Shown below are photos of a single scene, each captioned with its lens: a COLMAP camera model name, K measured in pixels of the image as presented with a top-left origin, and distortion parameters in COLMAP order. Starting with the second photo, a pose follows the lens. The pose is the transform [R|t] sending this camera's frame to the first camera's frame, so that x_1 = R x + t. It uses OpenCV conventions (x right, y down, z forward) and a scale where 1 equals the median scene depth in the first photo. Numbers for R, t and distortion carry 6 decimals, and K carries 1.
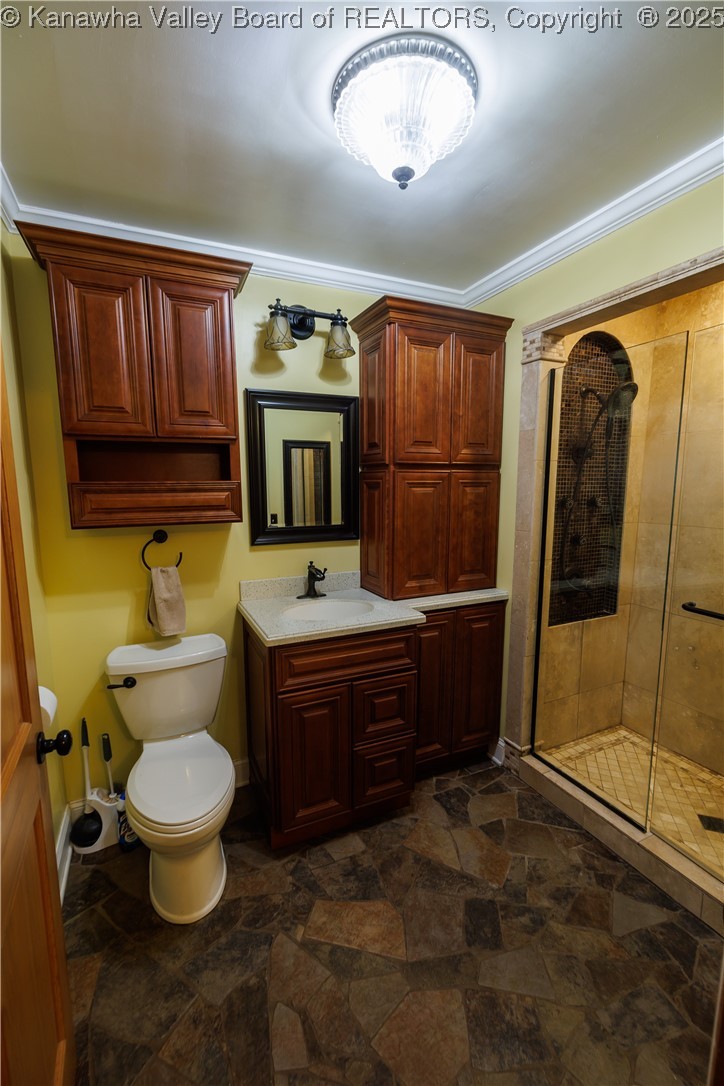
lens RADIAL K [[451.4, 0, 358.4], [0, 451.4, 543.6], [0, 0, 1]] dist [-0.001324, 0.000196]
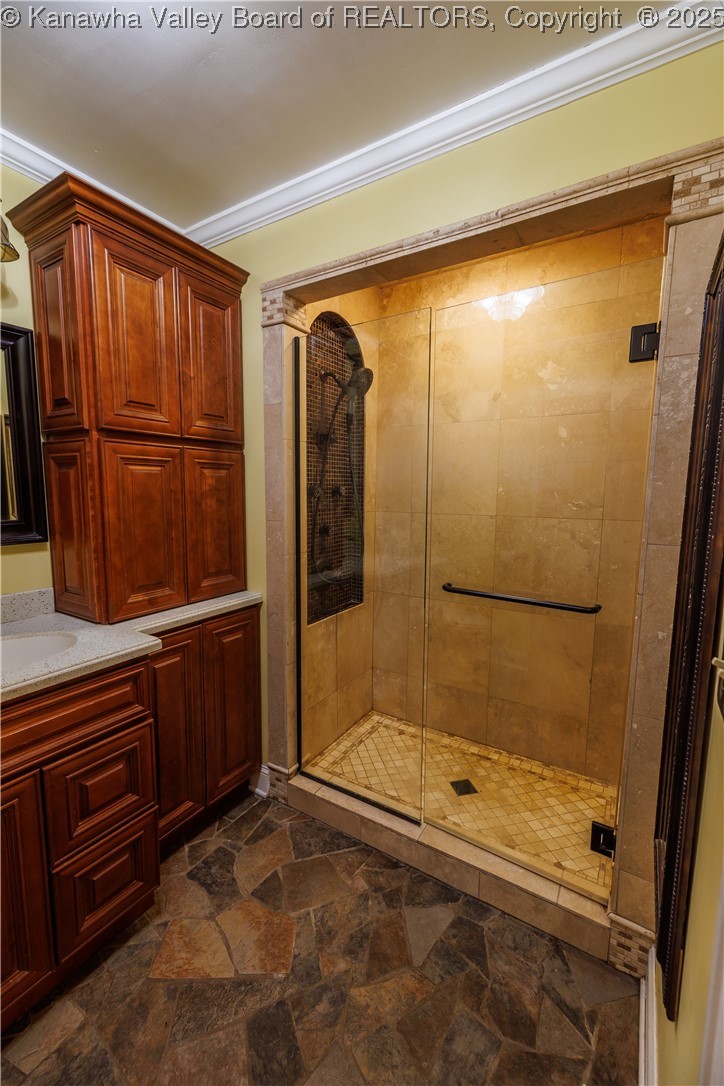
lens RADIAL K [[451.4, 0, 358.4], [0, 451.4, 543.6], [0, 0, 1]] dist [-0.001324, 0.000196]
pose [[0.835461, -0.056010, 0.546689, 0.023536], [0.058985, 0.998185, 0.012124, 0.014363], [-0.546376, 0.022117, 0.837248, 0.194832]]
